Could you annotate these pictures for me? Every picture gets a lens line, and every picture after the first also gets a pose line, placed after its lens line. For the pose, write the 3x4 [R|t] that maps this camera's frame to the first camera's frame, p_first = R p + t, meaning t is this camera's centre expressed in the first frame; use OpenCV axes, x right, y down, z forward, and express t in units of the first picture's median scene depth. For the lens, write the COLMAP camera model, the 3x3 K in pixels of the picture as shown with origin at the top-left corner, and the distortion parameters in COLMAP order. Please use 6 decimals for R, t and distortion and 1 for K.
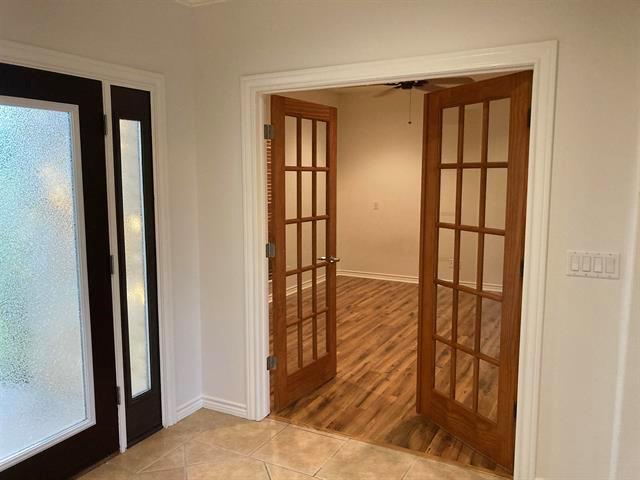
lens RADIAL K [[518.4, 0, 320.0], [0, 518.4, 240.0], [0, 0, 1]] dist [0.003829, 0.002474]
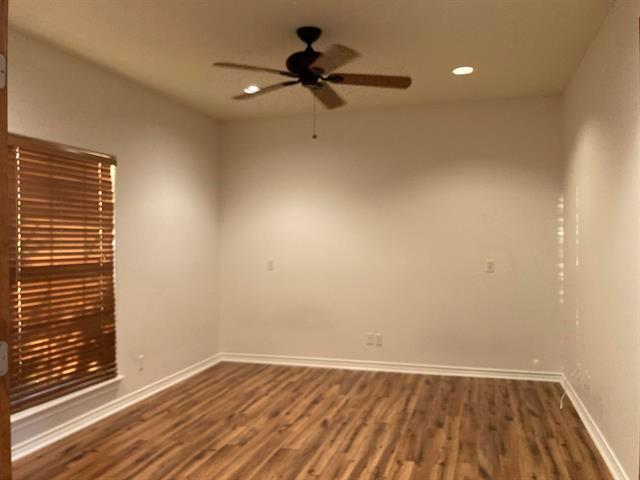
lens RADIAL K [[518.4, 0, 320.0], [0, 518.4, 240.0], [0, 0, 1]] dist [0.003829, 0.002474]
pose [[0.980514, -0.008905, 0.196247, 0.039226], [0.033907, 0.991651, -0.124411, -0.008317], [-0.193501, 0.128641, 0.972630, 0.303731]]
